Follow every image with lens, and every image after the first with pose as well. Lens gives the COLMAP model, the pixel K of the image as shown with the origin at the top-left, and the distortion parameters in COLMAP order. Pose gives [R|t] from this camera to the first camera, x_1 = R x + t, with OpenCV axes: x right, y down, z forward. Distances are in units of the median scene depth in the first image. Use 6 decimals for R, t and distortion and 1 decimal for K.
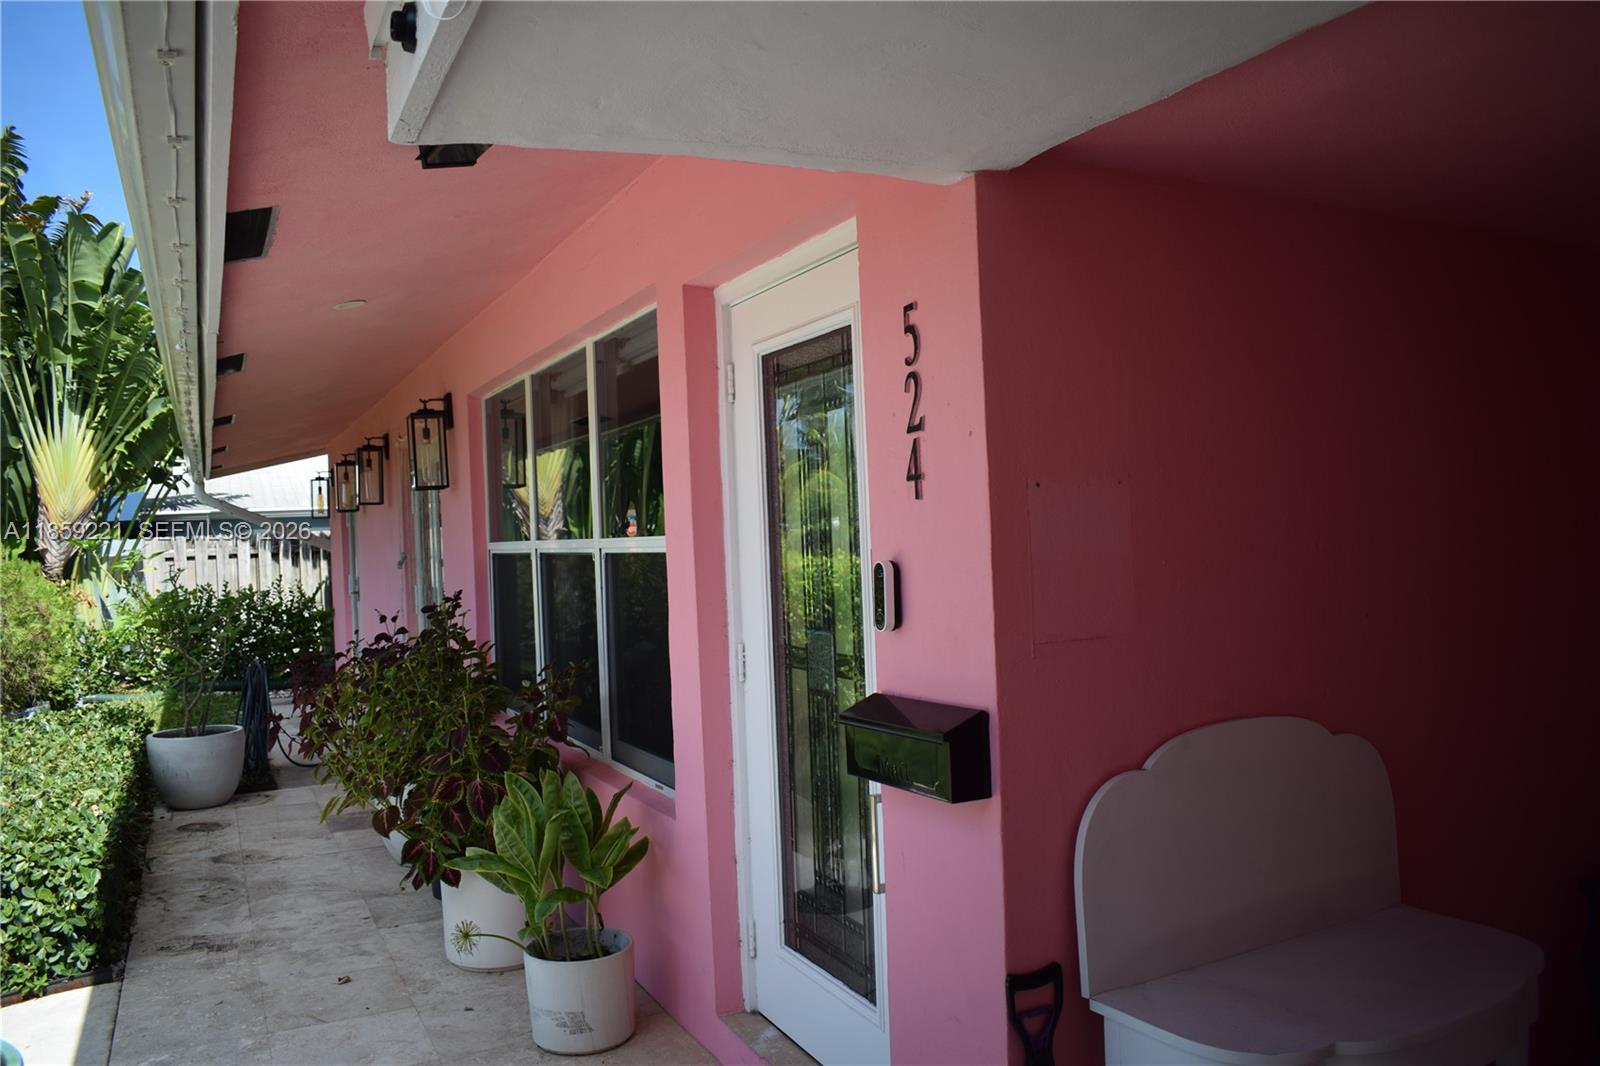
lens RADIAL K [[1223.5, 0, 791.7], [0, 1223.5, 528.6], [0, 0, 1]] dist [-0.100895, 0.021077]
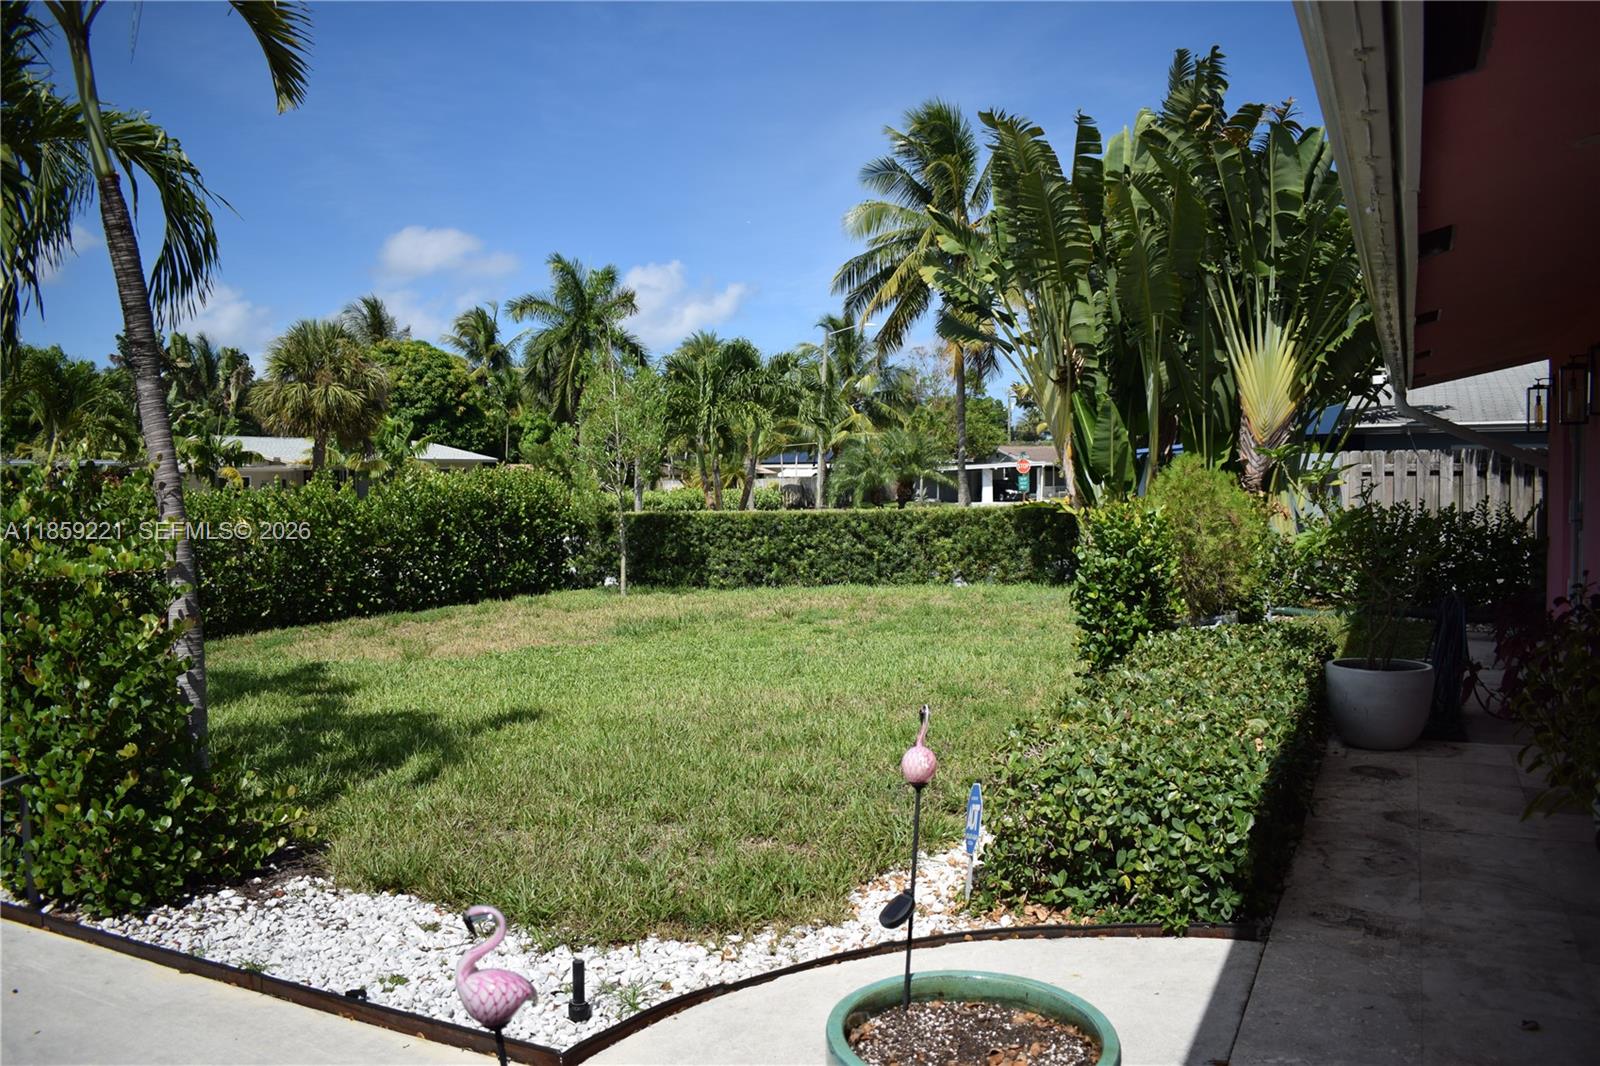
lens RADIAL K [[1223.5, 0, 791.7], [0, 1223.5, 528.6], [0, 0, 1]] dist [-0.100895, 0.021077]
pose [[0.595607, 0.066282, -0.800537, -0.047713], [-0.010208, 0.997134, 0.074964, 0.004177], [0.803211, -0.036477, 0.594576, 0.106596]]
